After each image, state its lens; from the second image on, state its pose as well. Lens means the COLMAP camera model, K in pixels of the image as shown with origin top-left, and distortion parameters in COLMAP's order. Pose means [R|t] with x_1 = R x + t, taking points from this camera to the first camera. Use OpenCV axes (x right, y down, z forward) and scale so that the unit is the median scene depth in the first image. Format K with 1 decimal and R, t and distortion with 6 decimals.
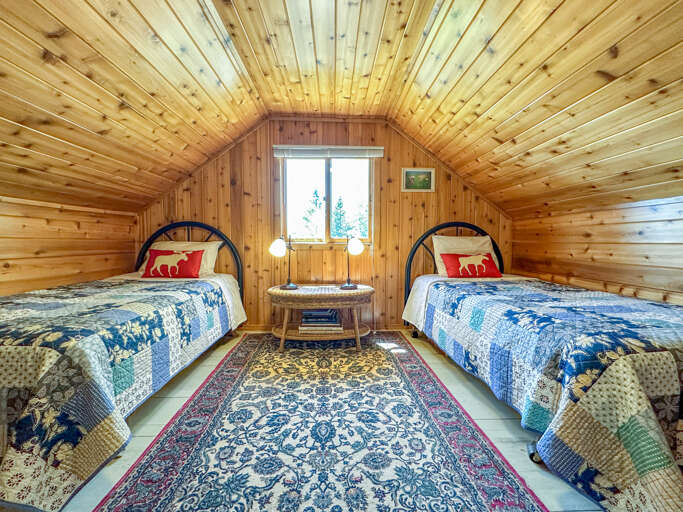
lens RADIAL K [[283.2, 0, 333.9], [0, 283.2, 255.8], [0, 0, 1]] dist [-0.001396, 0.000325]
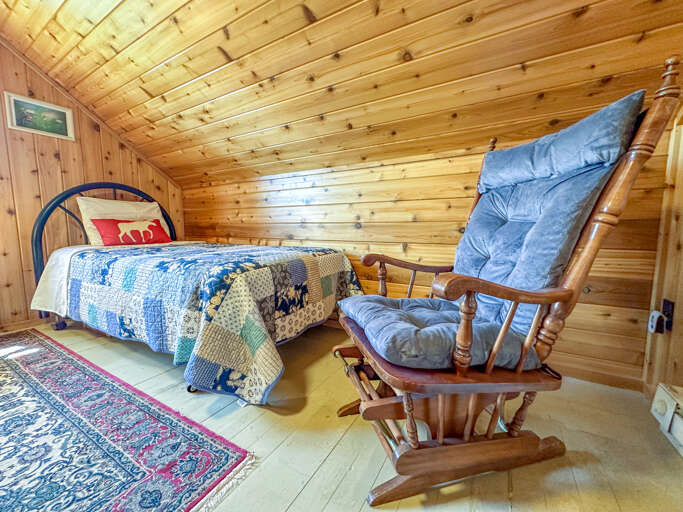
lens RADIAL K [[283.2, 0, 333.9], [0, 283.2, 255.8], [0, 0, 1]] dist [-0.001396, 0.000325]
pose [[0.535292, -0.112881, 0.837090, 0.097778], [0.054583, 0.993581, 0.099079, 0.085460], [-0.842902, -0.007345, 0.538018, -0.019783]]
